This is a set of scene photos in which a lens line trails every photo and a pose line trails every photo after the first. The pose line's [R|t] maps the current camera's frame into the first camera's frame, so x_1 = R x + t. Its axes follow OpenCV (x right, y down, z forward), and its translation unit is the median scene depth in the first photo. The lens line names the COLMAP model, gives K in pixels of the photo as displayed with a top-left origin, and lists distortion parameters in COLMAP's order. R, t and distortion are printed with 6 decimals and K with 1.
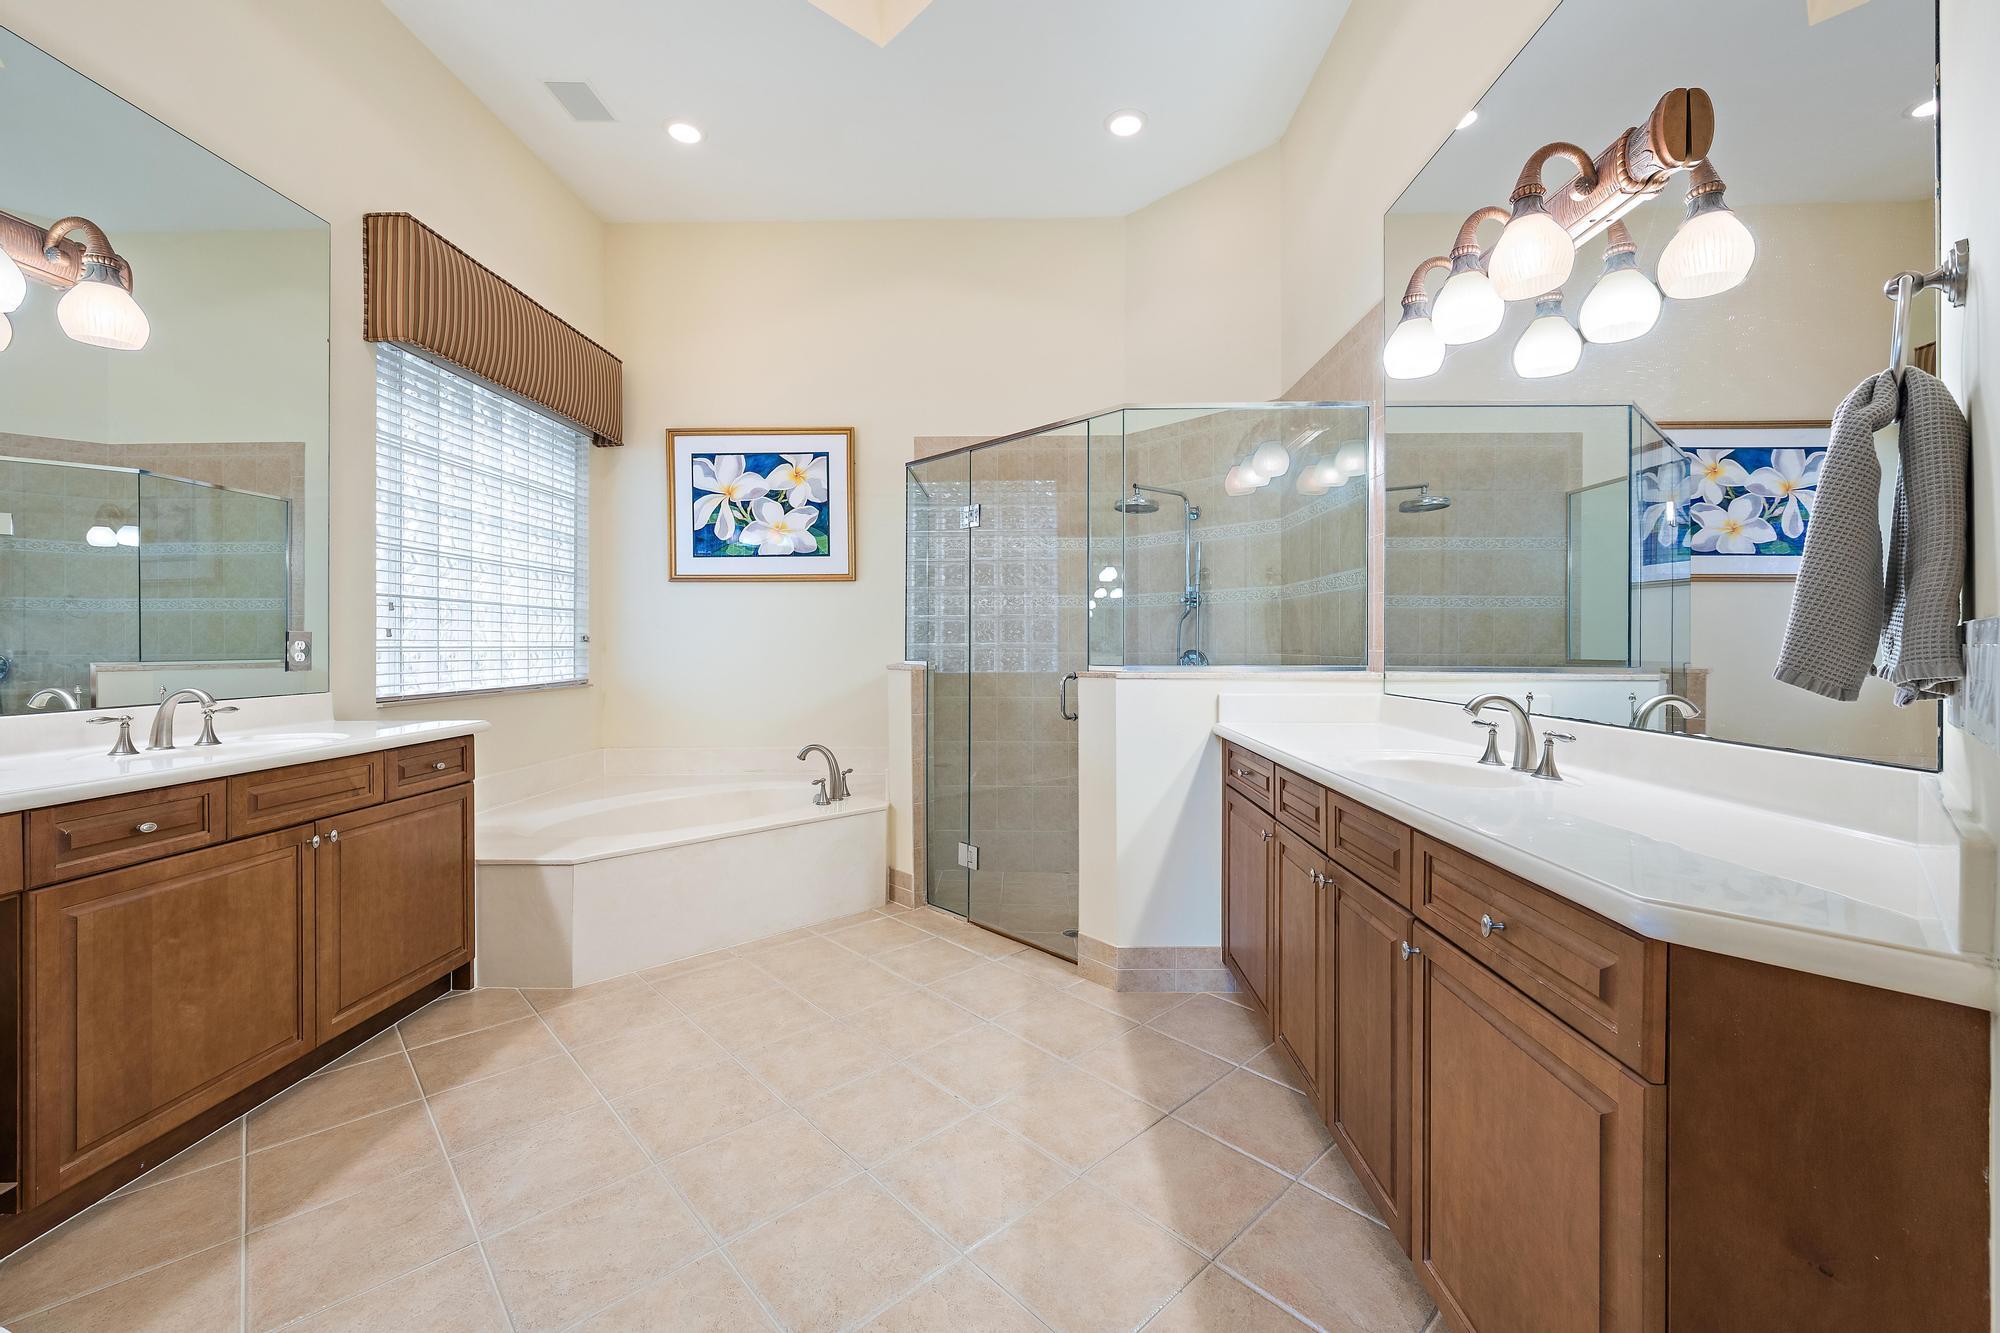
lens RADIAL K [[784.4, 0, 998.6], [0, 784.4, 649.8], [0, 0, 1]] dist [-0.000270, -0.000016]
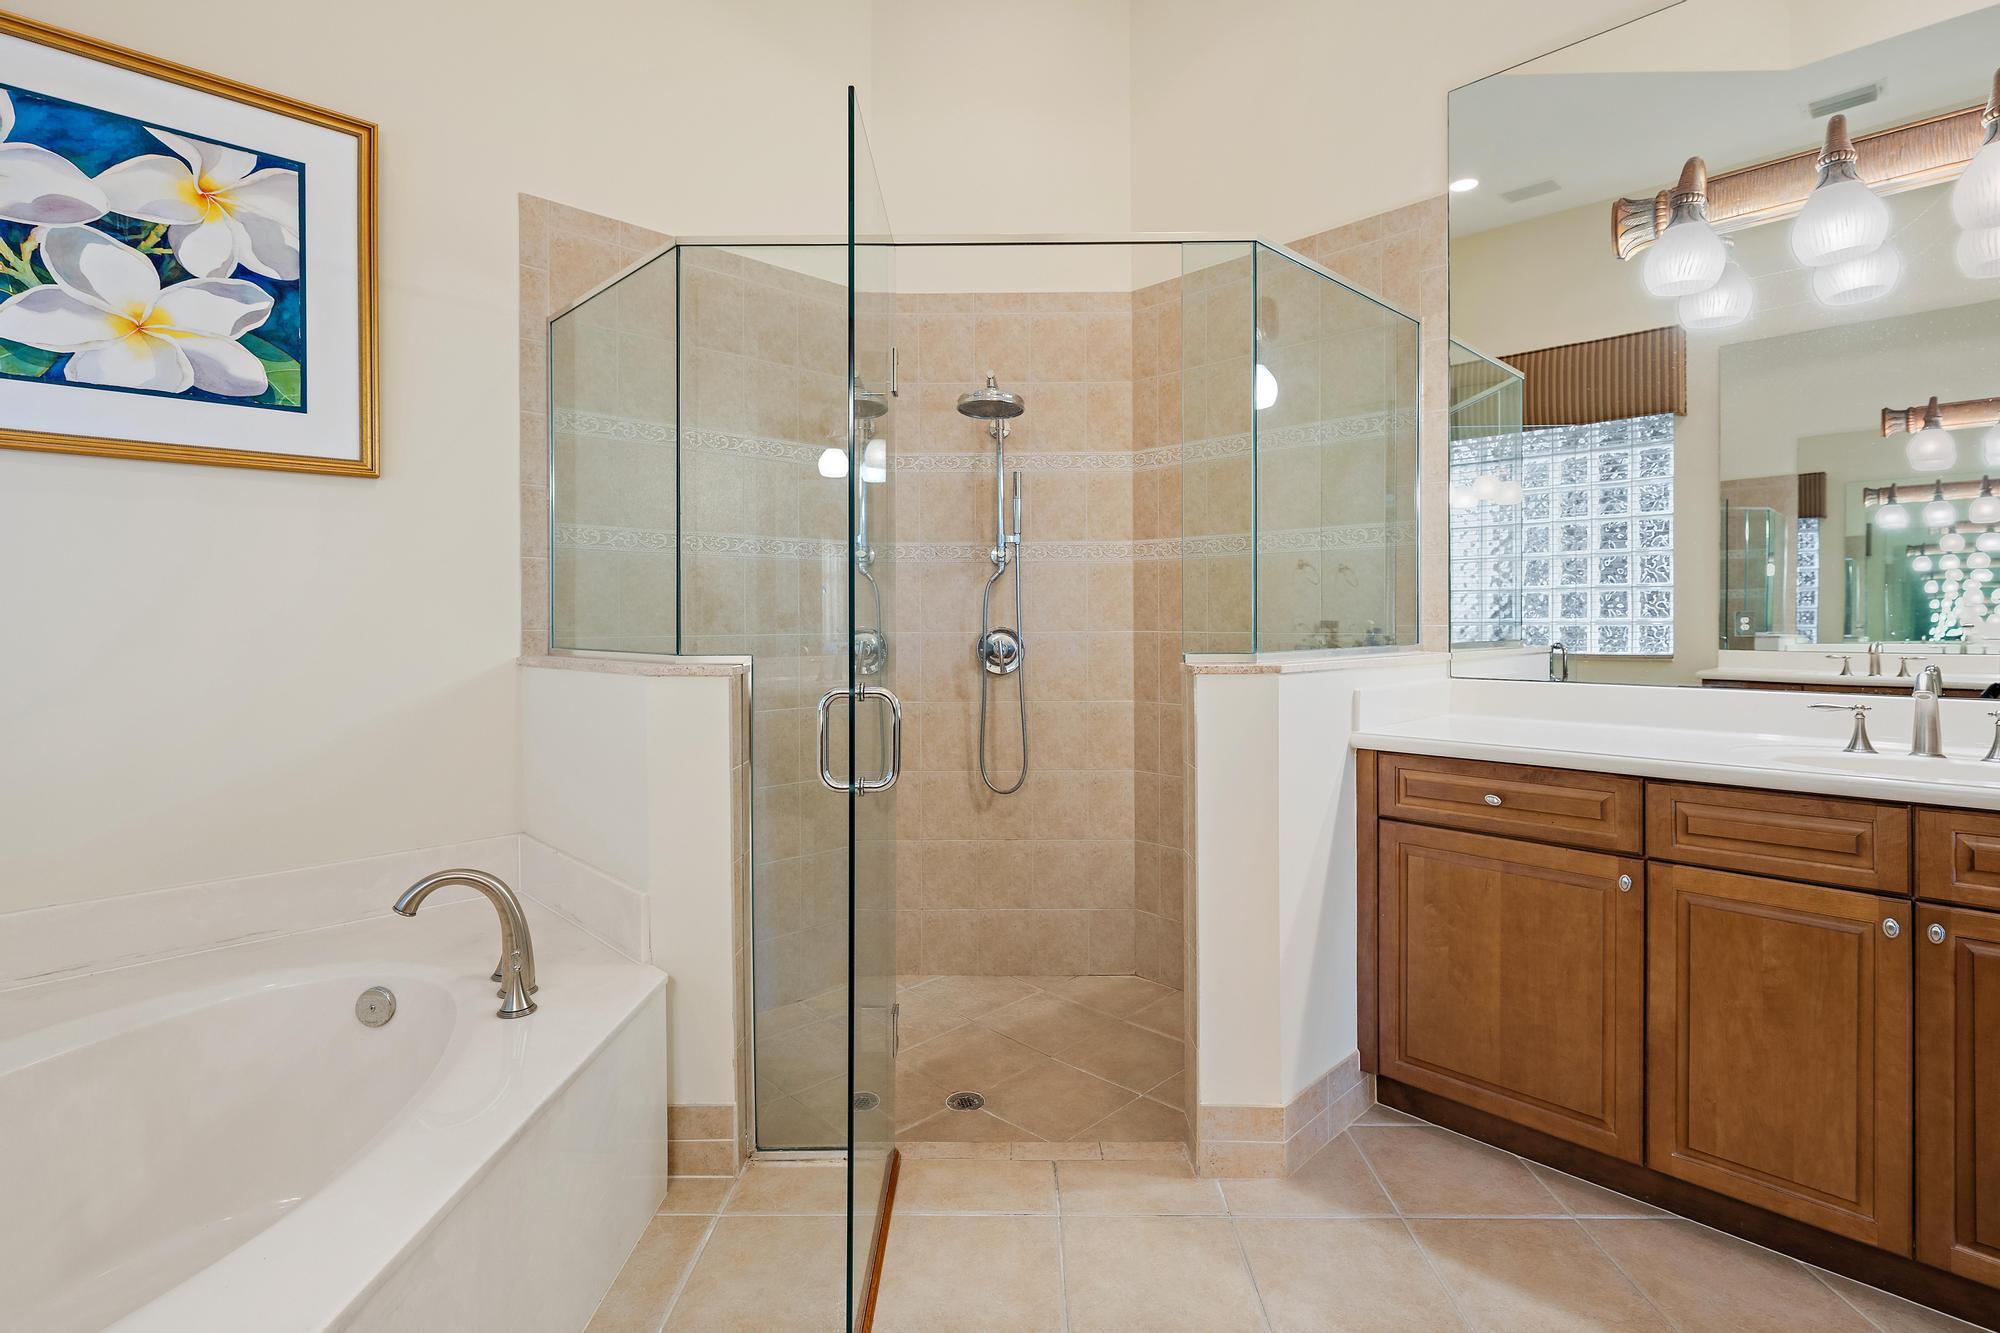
lens RADIAL K [[962.0, 0, 1002.9], [0, 962.0, 623.3], [0, 0, 1]] dist [-0.003259, 0.001250]
pose [[0.694735, -0.006517, 0.719237, -0.327100], [0.009865, 0.999951, -0.000468, -0.002775], [-0.719198, 0.007420, 0.694765, 0.376329]]
